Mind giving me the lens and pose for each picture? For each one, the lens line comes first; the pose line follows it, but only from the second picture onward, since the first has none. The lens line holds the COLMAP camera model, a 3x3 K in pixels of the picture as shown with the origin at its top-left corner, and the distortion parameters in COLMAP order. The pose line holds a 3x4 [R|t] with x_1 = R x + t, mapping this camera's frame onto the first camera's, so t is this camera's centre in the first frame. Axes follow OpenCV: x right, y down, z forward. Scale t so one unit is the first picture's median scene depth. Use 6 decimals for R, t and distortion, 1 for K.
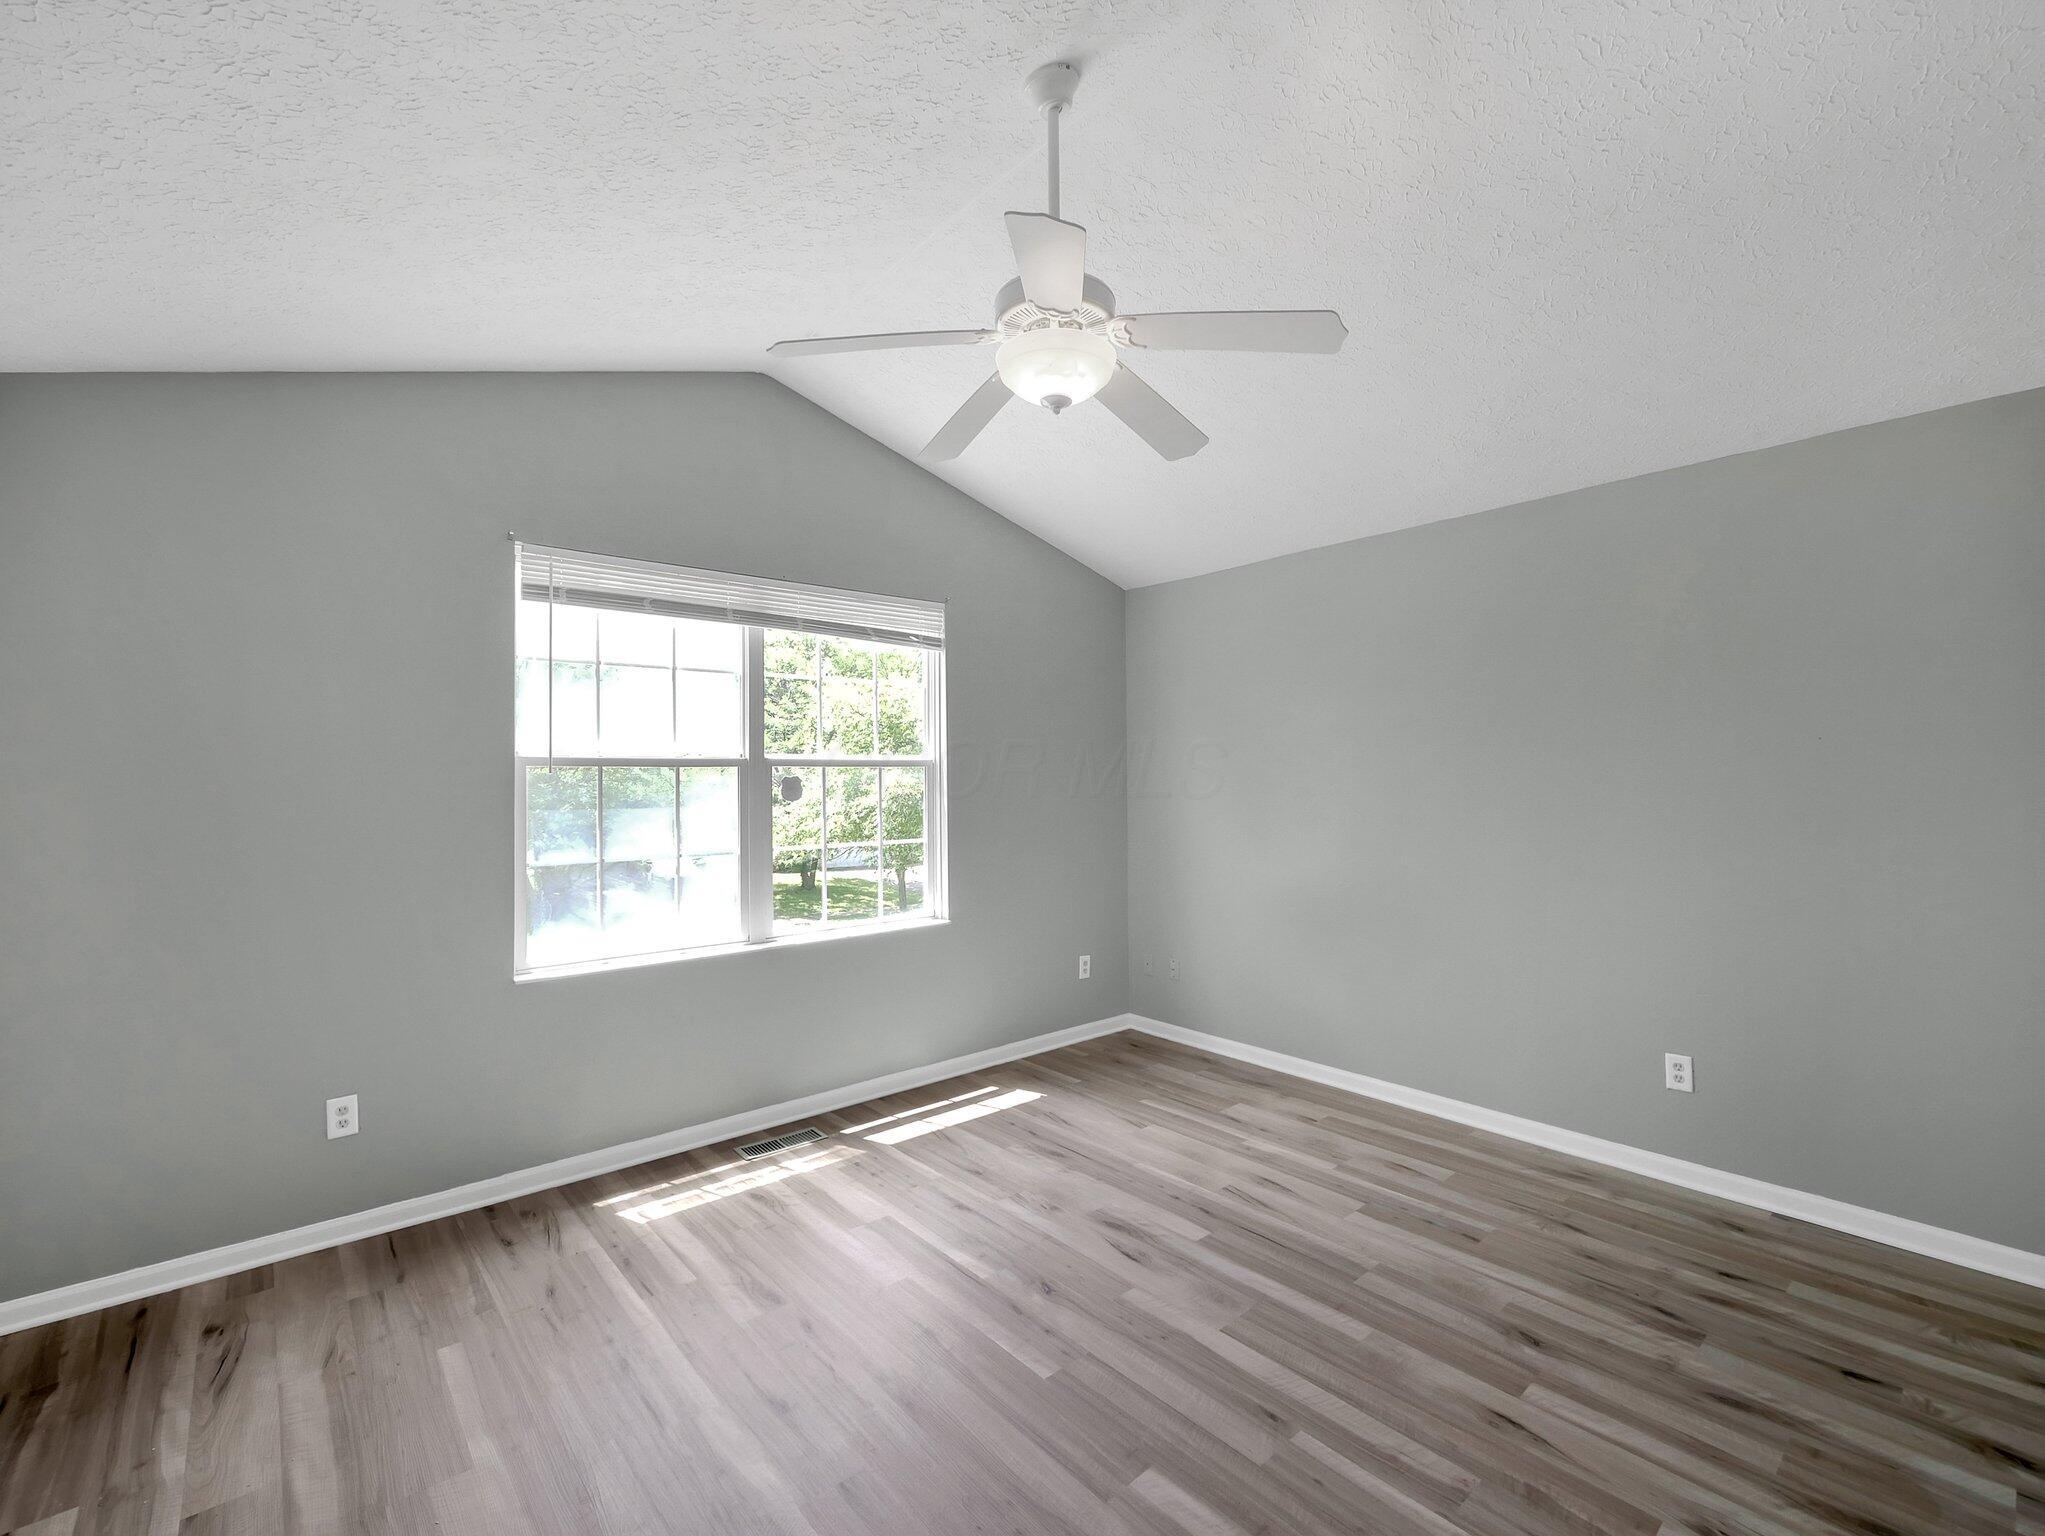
lens RADIAL K [[892.5, 0, 1022.5], [0, 892.5, 768.0], [0, 0, 1]] dist [0.000683, -0.000191]
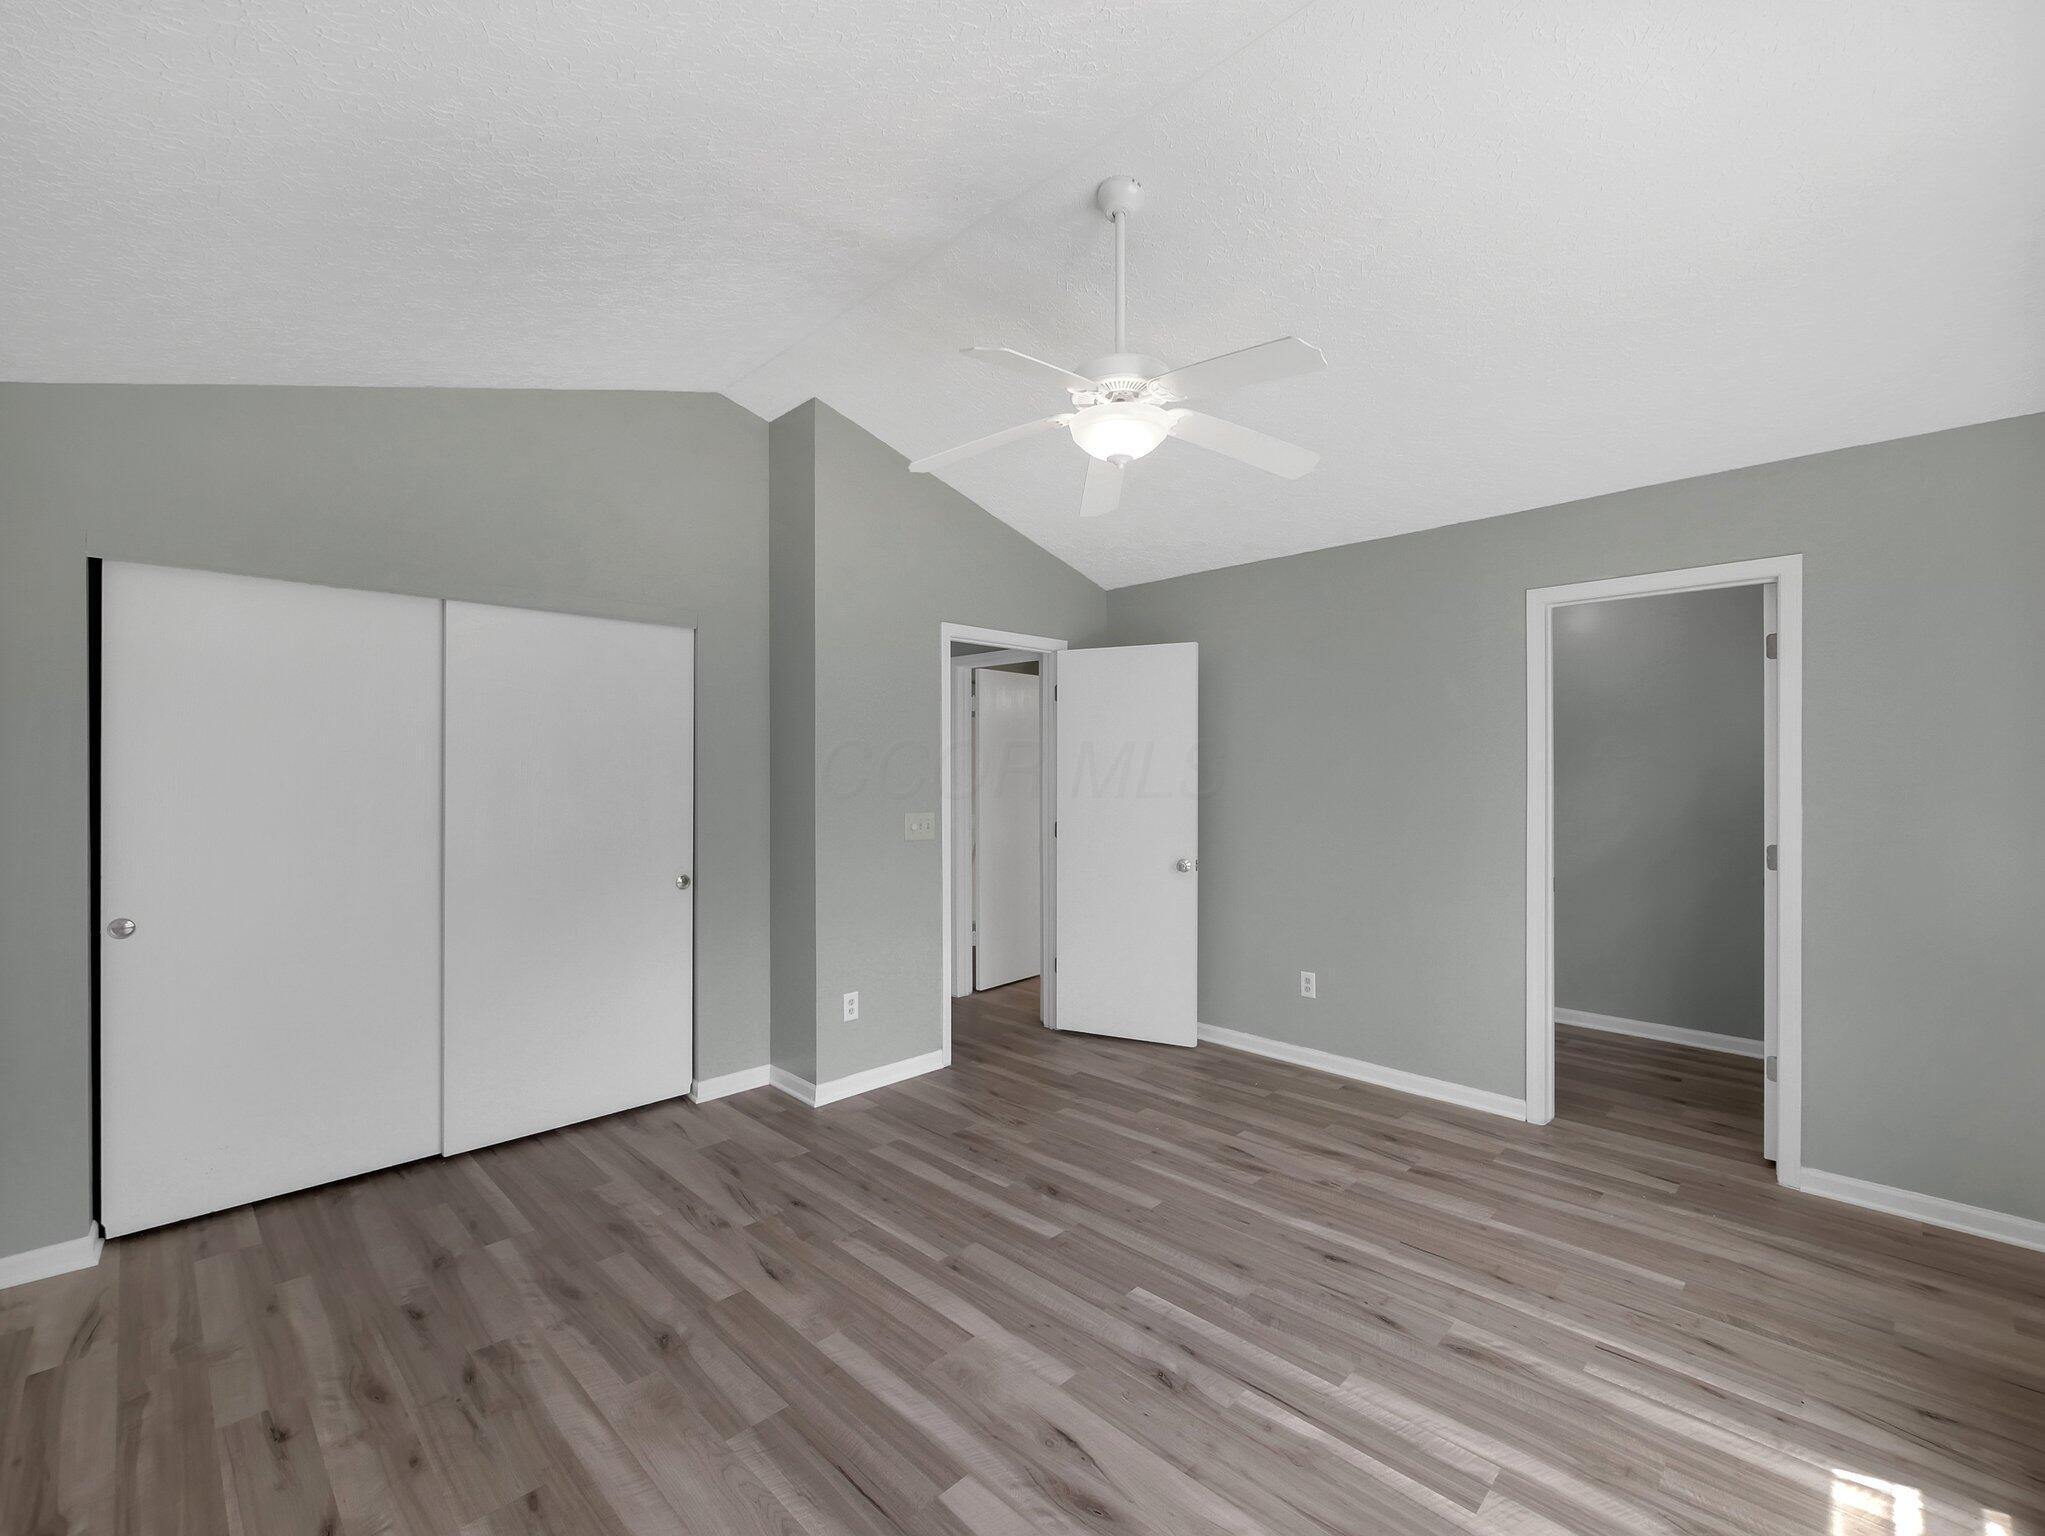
lens RADIAL K [[892.5, 0, 1022.5], [0, 892.5, 768.0], [0, 0, 1]] dist [0.000683, -0.000191]
pose [[-0.996878, 0.008568, -0.078496, 0.238156], [0.010227, 0.999732, -0.020759, 0.026929], [0.078297, -0.021496, -0.996698, 1.982219]]
